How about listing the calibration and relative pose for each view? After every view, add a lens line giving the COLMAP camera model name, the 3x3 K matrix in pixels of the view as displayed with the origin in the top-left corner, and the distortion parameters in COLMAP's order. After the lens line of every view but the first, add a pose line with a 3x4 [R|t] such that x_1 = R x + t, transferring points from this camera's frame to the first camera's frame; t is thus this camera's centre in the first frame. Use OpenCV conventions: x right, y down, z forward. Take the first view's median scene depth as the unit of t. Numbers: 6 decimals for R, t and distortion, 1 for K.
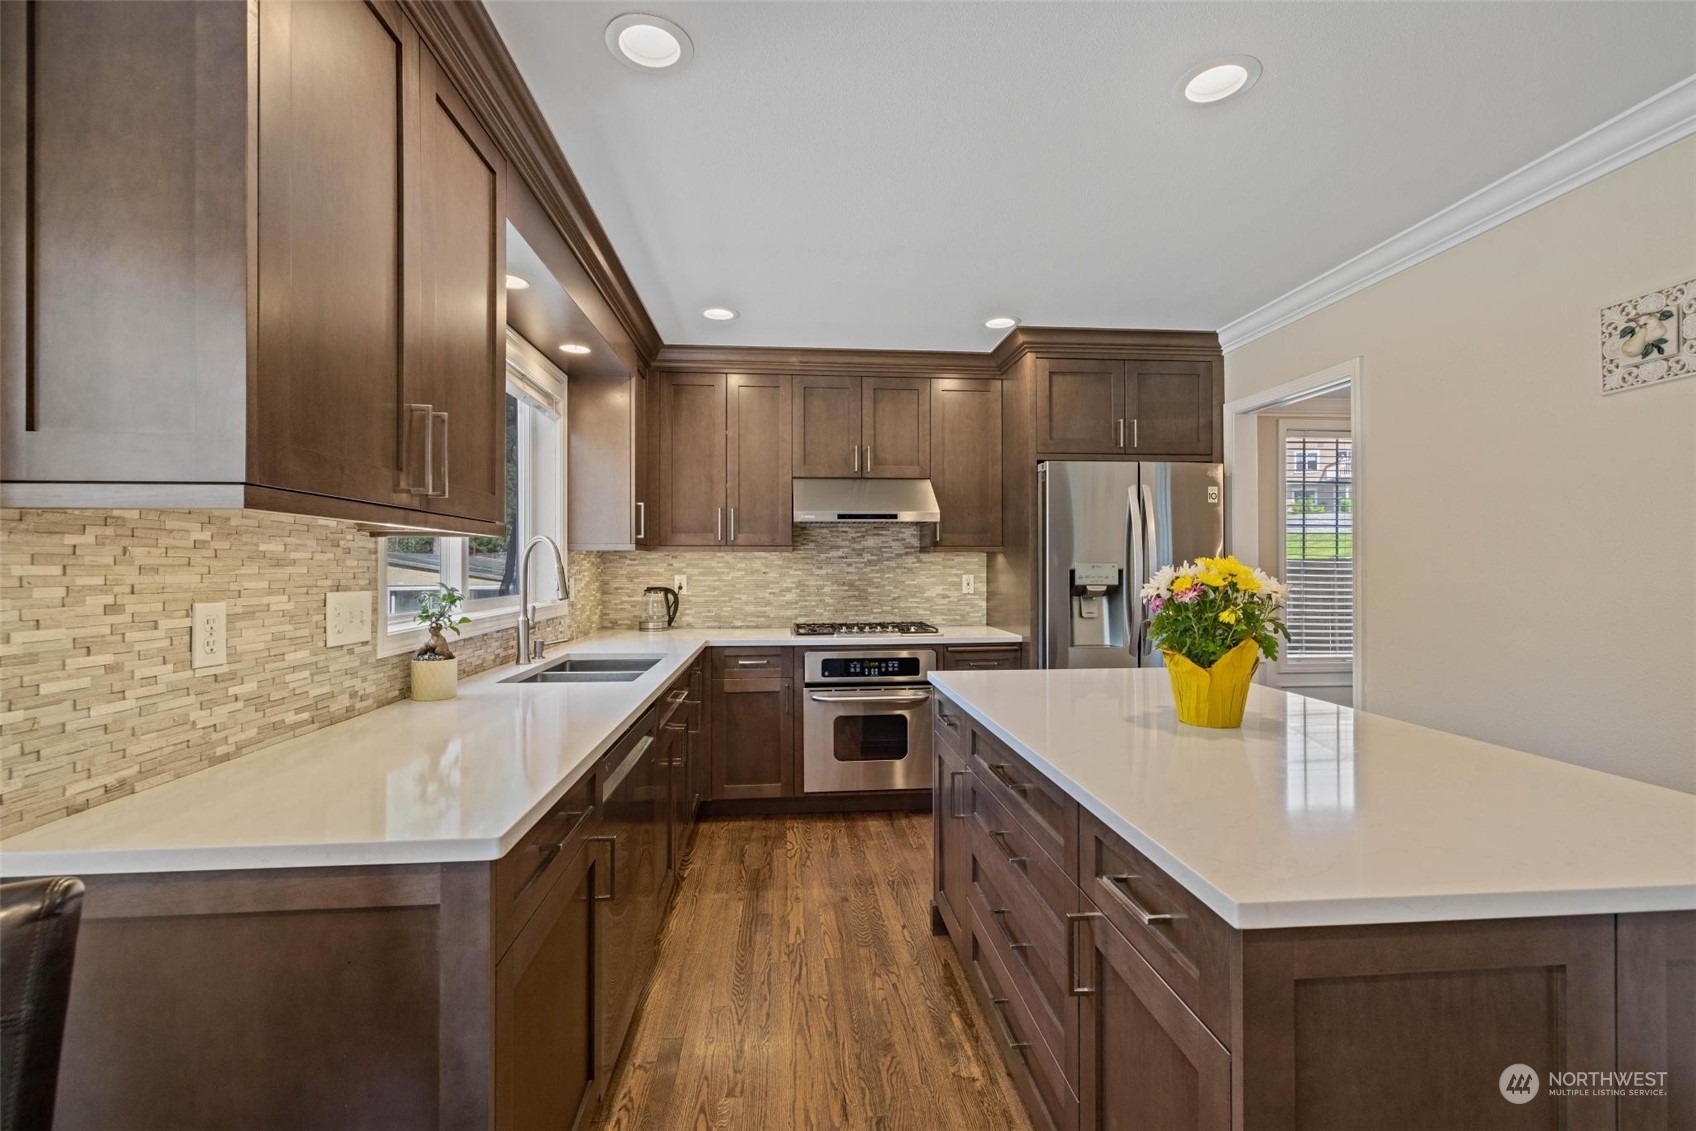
lens RADIAL K [[713.8, 0, 844.7], [0, 713.8, 563.9], [0, 0, 1]] dist [-0.002069, 0.000318]
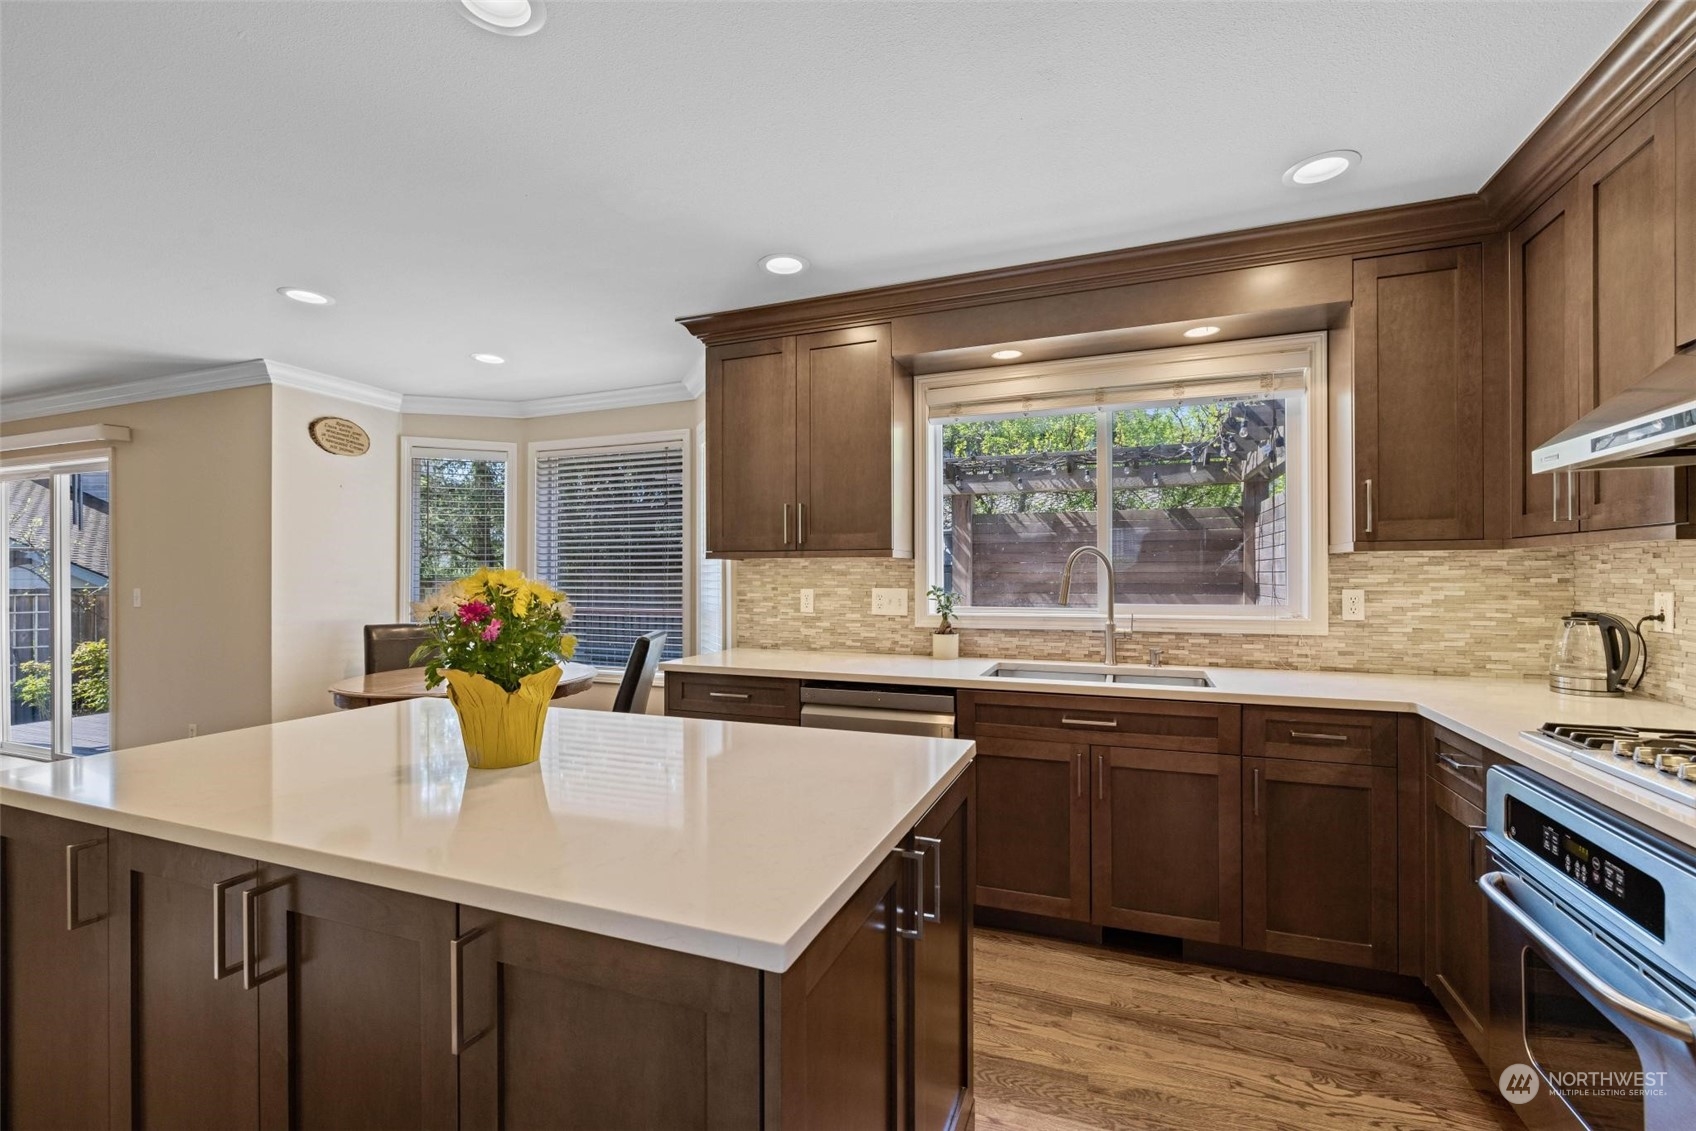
lens RADIAL K [[713.8, 0, 852.4], [0, 713.8, 576.1], [0, 0, 1]] dist [-0.002069, 0.000318]
pose [[-0.435622, 0.004655, -0.900118, 0.536846], [0.006093, 0.999979, 0.002223, 0.000326], [0.900109, -0.004516, -0.435641, 0.860216]]
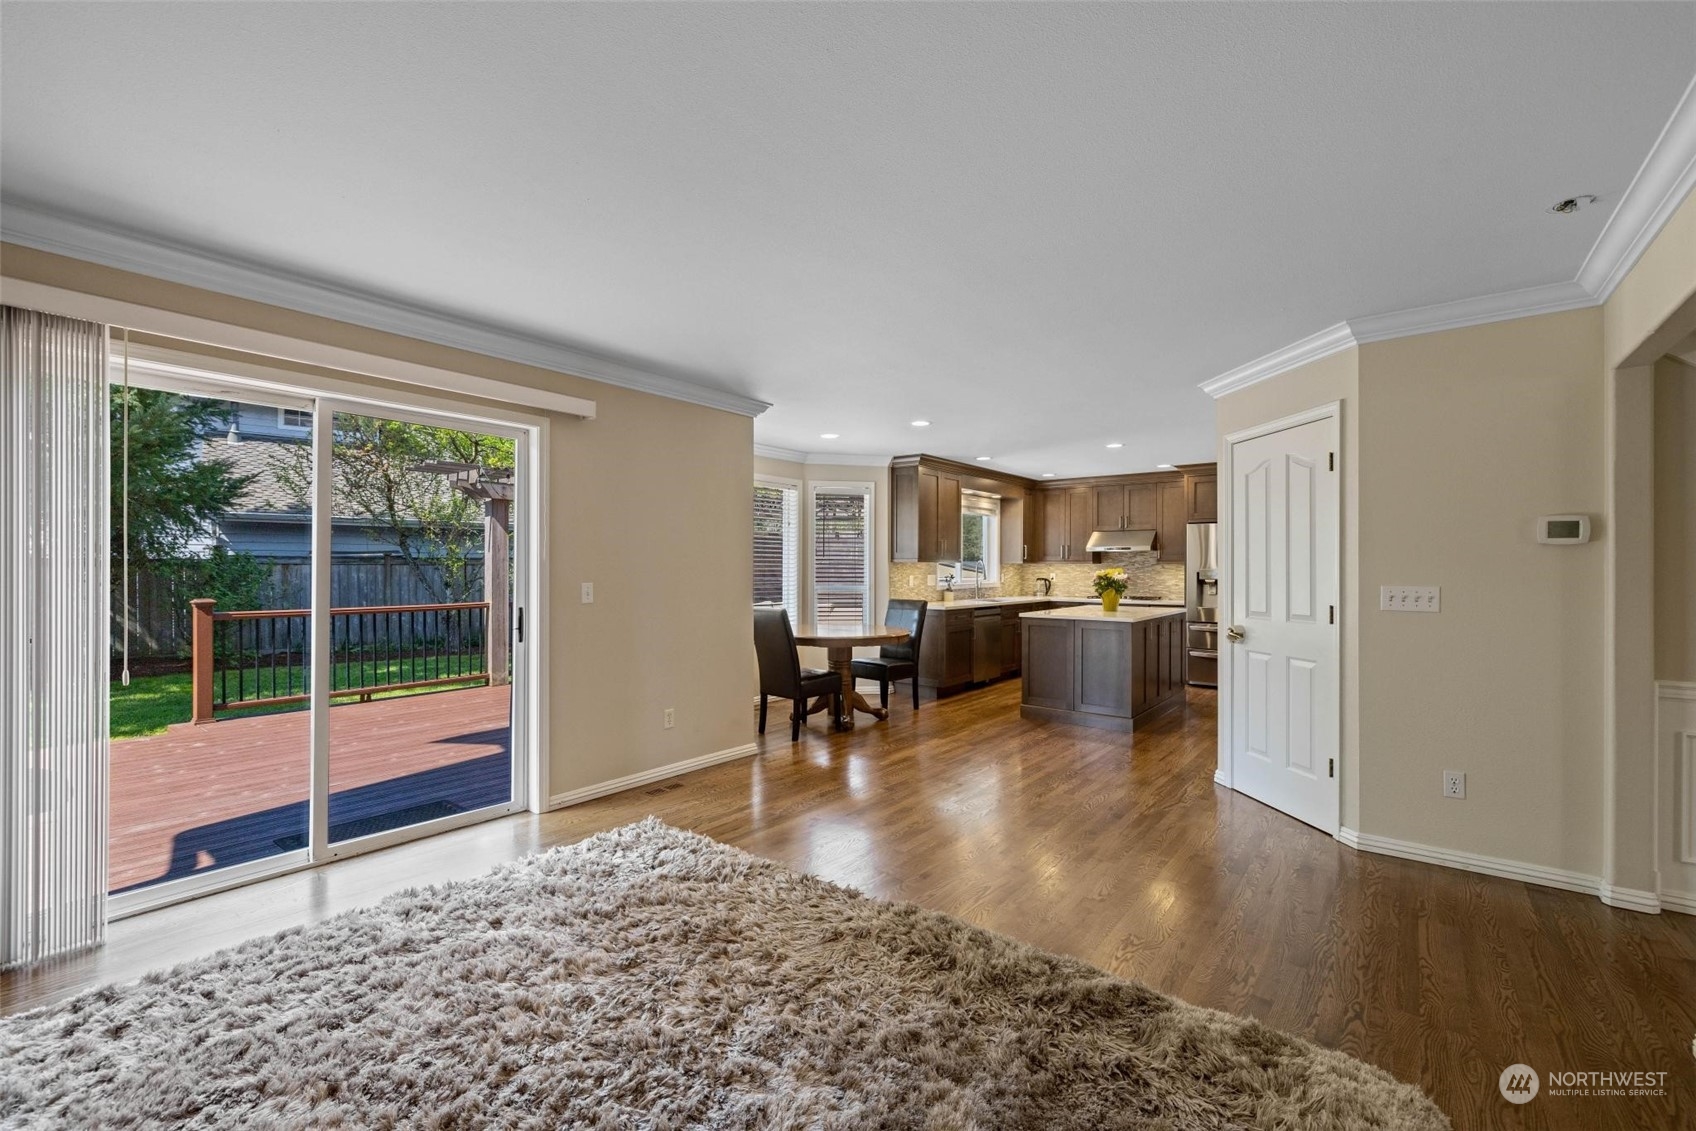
lens RADIAL K [[713.8, 0, 844.2], [0, 713.8, 566.3], [0, 0, 1]] dist [-0.002069, 0.000318]
pose [[0.728838, 0.002705, -0.684681, 1.045395], [-0.001903, 0.999996, 0.001925, -0.012585], [0.684684, -0.000100, 0.728840, -1.400026]]
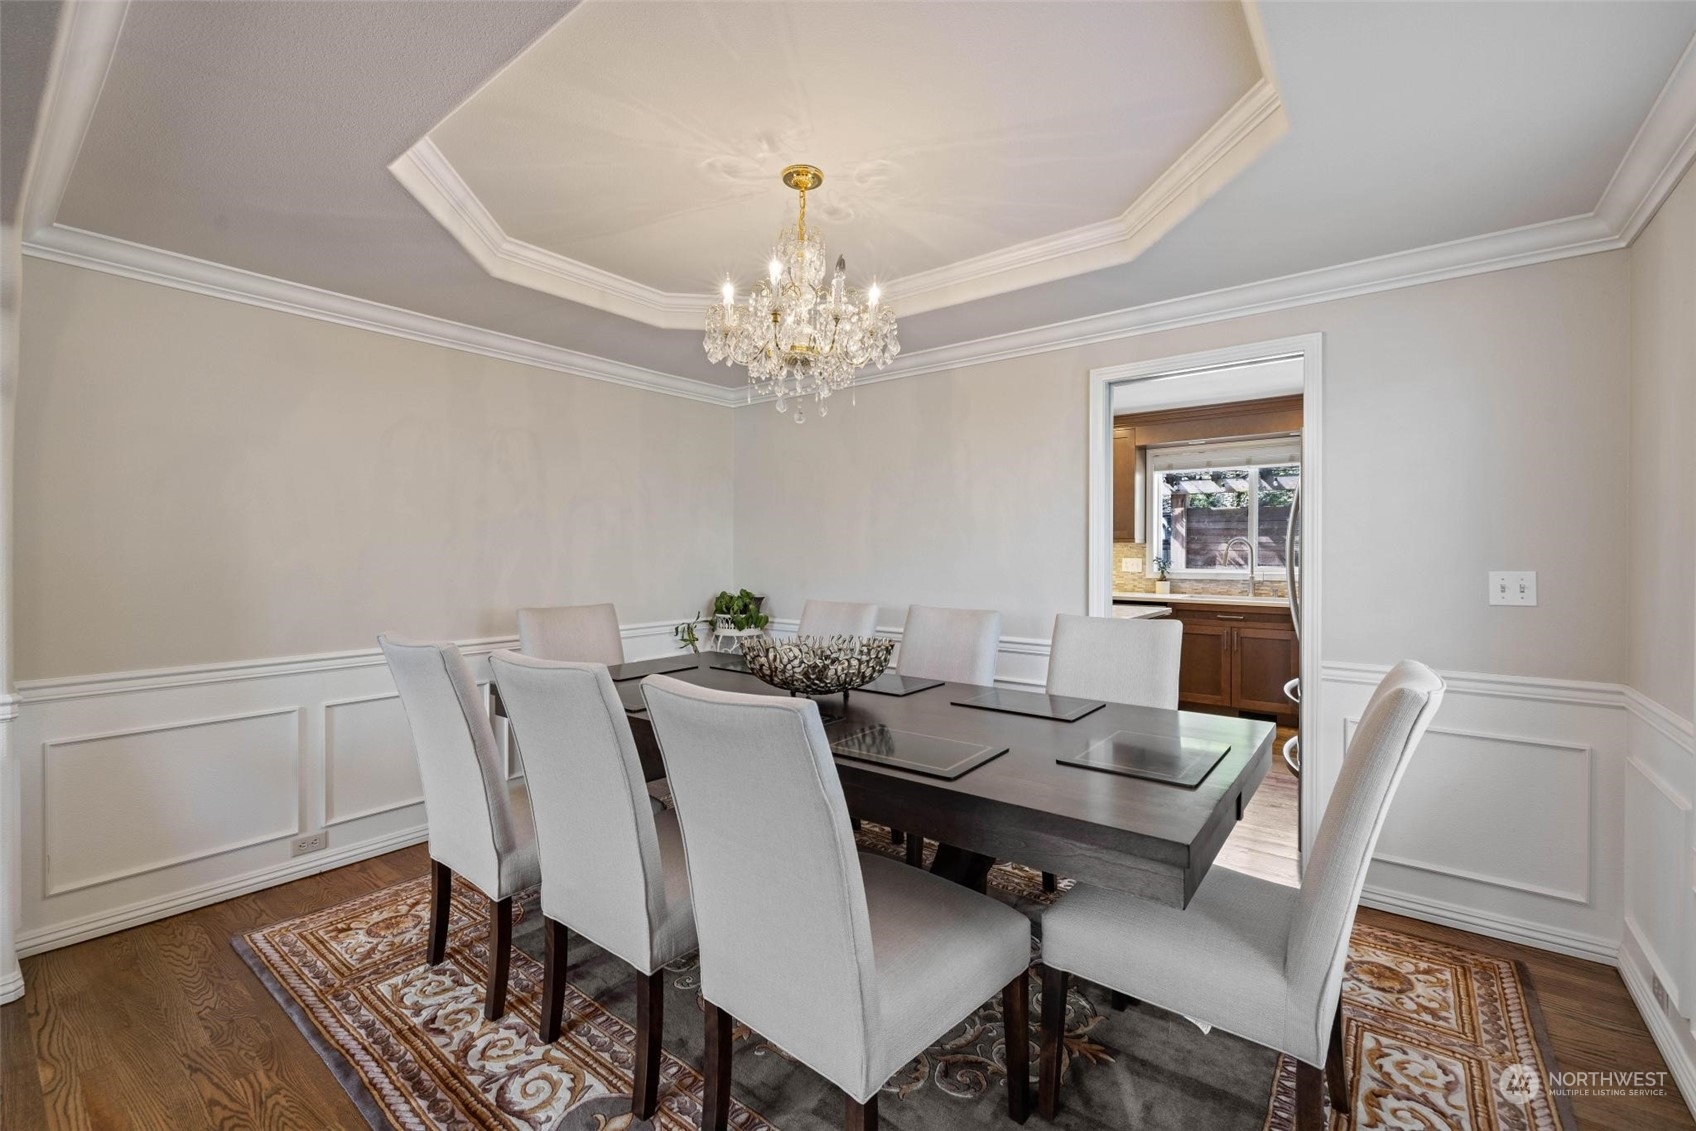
lens RADIAL K [[713.8, 0, 848.3], [0, 713.8, 554.3], [0, 0, 1]] dist [-0.002069, 0.000318]
pose [[-0.674363, 0.009816, -0.738334, 1.503356], [0.002599, 0.999937, 0.010920, -0.012521], [0.738395, 0.005445, -0.674346, 1.189060]]
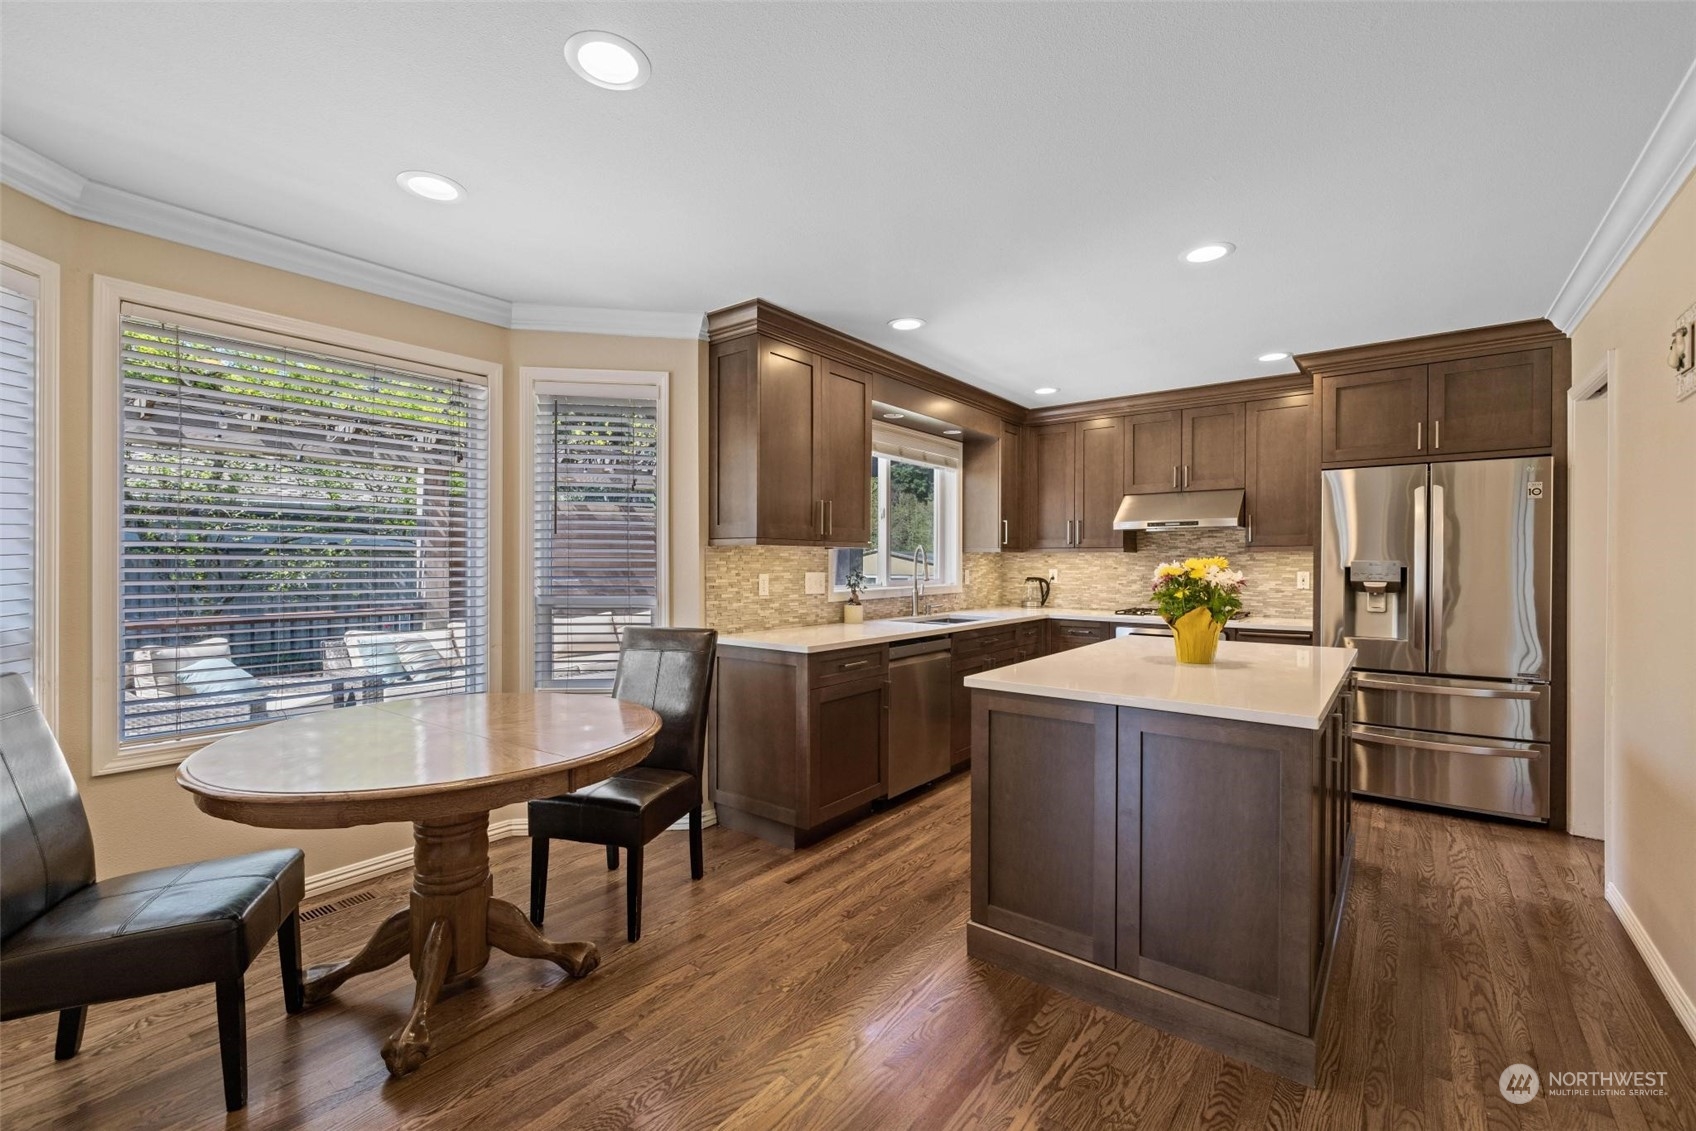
lens RADIAL K [[713.8, 0, 849.8], [0, 713.8, 565.1], [0, 0, 1]] dist [-0.002069, 0.000318]
pose [[0.735001, 0.005862, -0.678041, 0.501642], [-0.001911, 0.999977, 0.006573, -0.000749], [0.678064, -0.003535, 0.734995, -0.338224]]
